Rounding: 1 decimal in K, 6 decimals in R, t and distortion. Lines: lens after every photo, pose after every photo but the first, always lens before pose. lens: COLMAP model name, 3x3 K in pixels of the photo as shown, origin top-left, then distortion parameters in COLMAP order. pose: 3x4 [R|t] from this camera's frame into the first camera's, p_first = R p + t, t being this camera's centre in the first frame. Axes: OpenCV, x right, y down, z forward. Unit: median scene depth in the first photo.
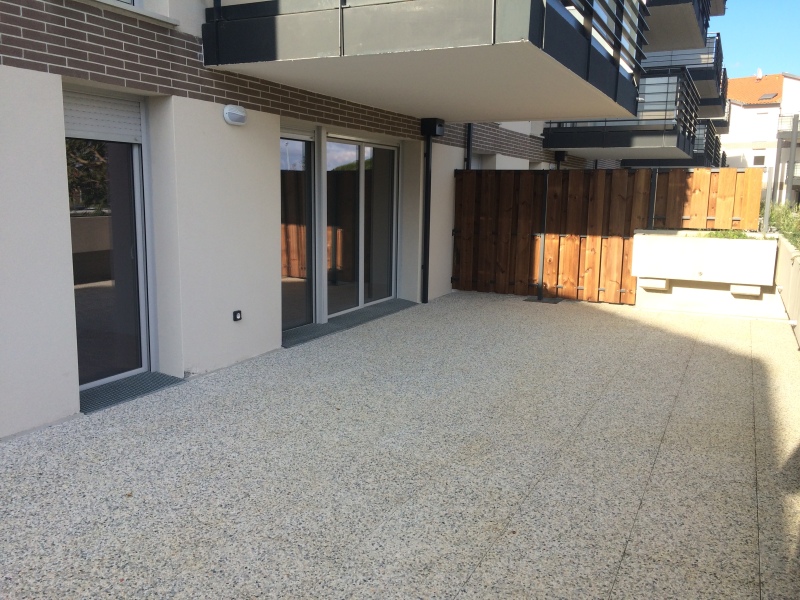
lens RADIAL K [[691.3, 0, 400.0], [0, 691.3, 300.0], [0, 0, 1]] dist [0.004017, -0.000984]
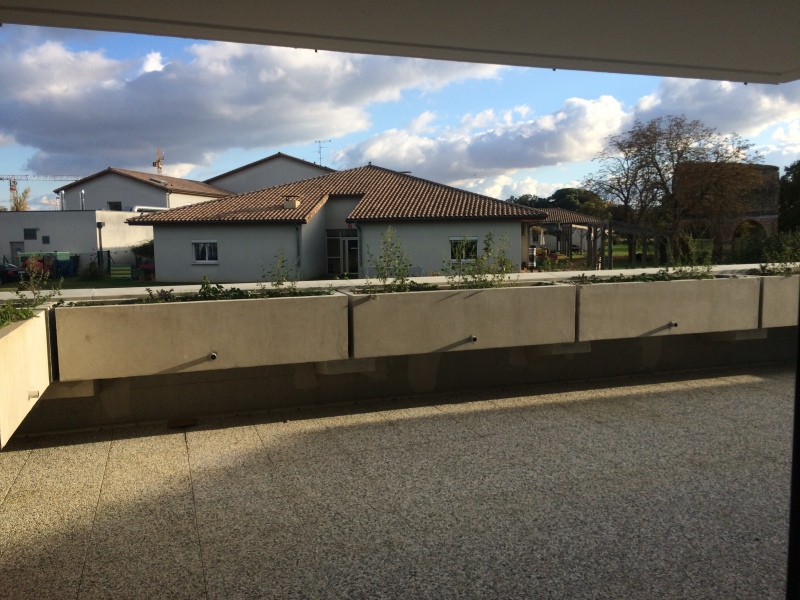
lens RADIAL K [[691.3, 0, 400.0], [0, 691.3, 300.0], [0, 0, 1]] dist [0.004017, -0.000984]
pose [[-0.721212, -0.077089, 0.688411, -0.126239], [0.104833, 0.970196, 0.218471, -0.290655], [-0.684736, 0.229732, -0.691636, 1.870044]]
